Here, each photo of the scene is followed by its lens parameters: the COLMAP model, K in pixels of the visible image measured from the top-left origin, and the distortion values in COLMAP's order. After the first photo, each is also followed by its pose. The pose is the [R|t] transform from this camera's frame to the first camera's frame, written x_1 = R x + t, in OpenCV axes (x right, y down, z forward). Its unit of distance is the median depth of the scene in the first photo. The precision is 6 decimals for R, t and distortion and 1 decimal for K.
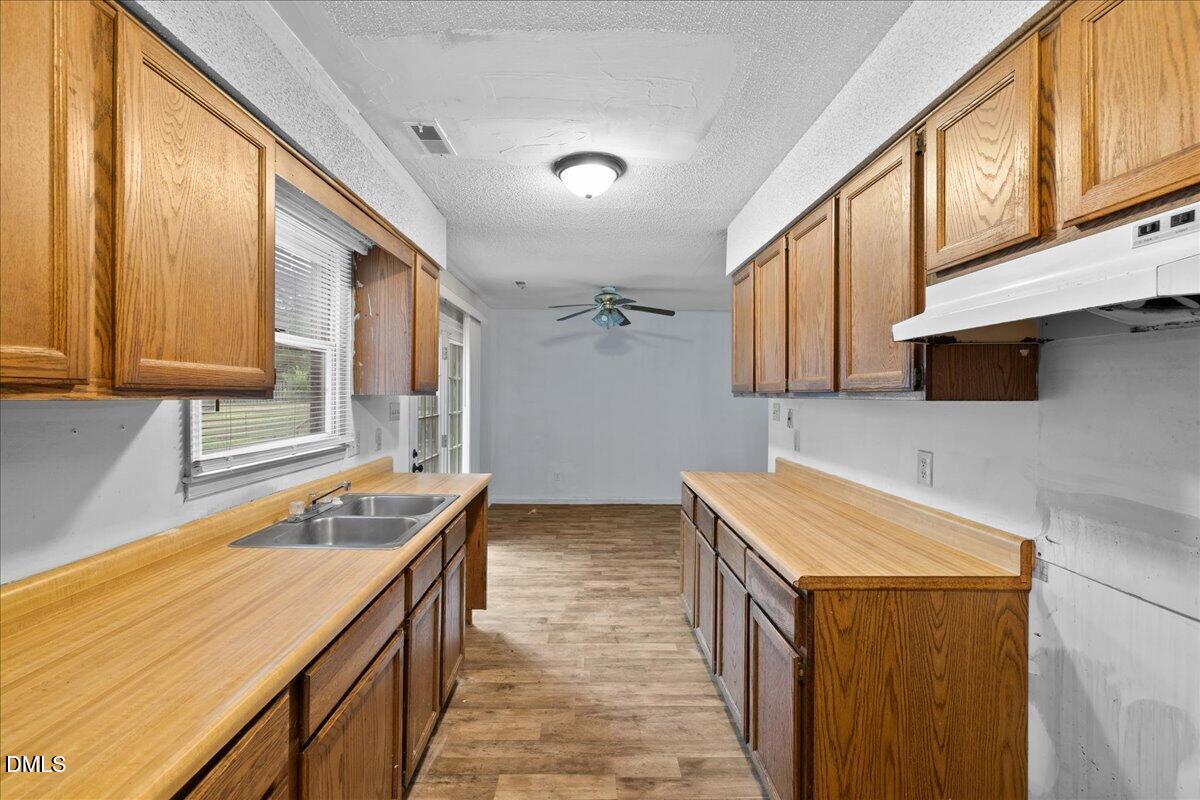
lens RADIAL K [[512.2, 0, 595.6], [0, 512.2, 394.0], [0, 0, 1]] dist [0.004102, -0.001350]
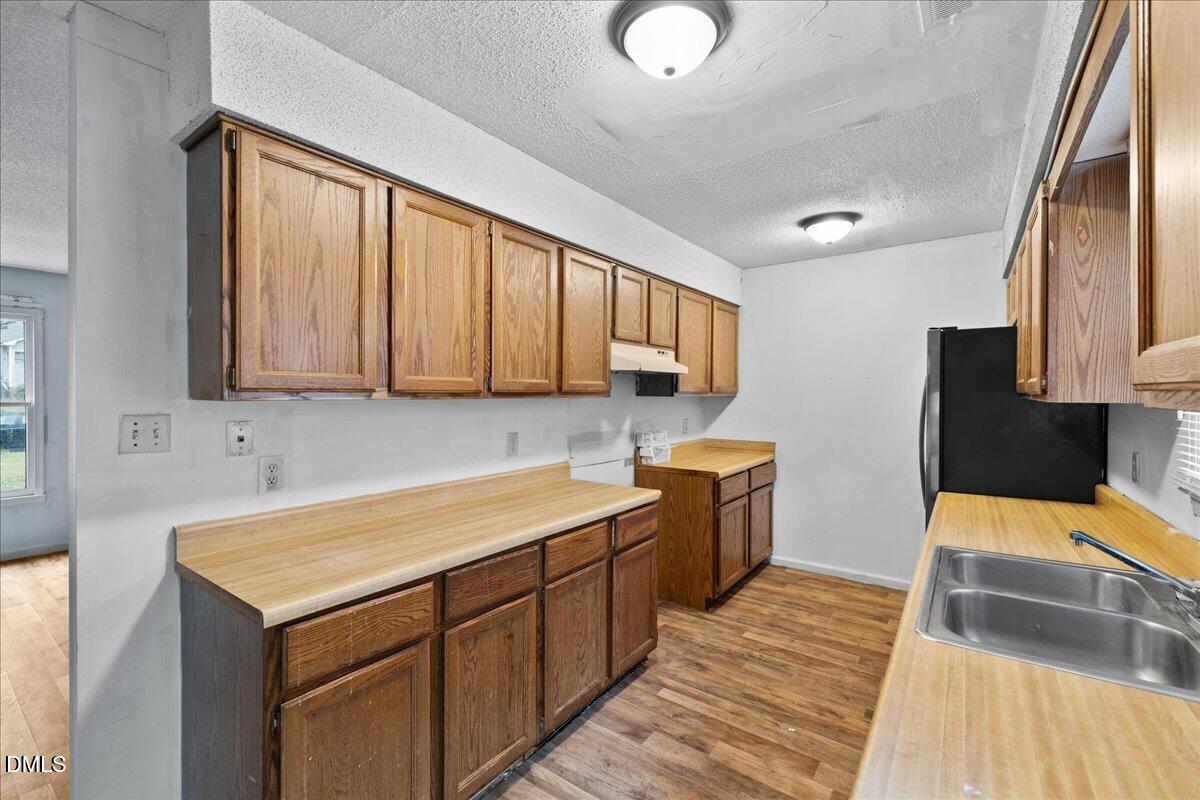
lens RADIAL K [[512.2, 0, 595.3], [0, 512.2, 397.5], [0, 0, 1]] dist [0.004102, -0.001350]
pose [[-0.797783, -0.011448, 0.602836, -0.404978], [-0.008749, 0.999934, 0.007411, -0.000628], [-0.602882, 0.000638, -0.797830, 1.985961]]
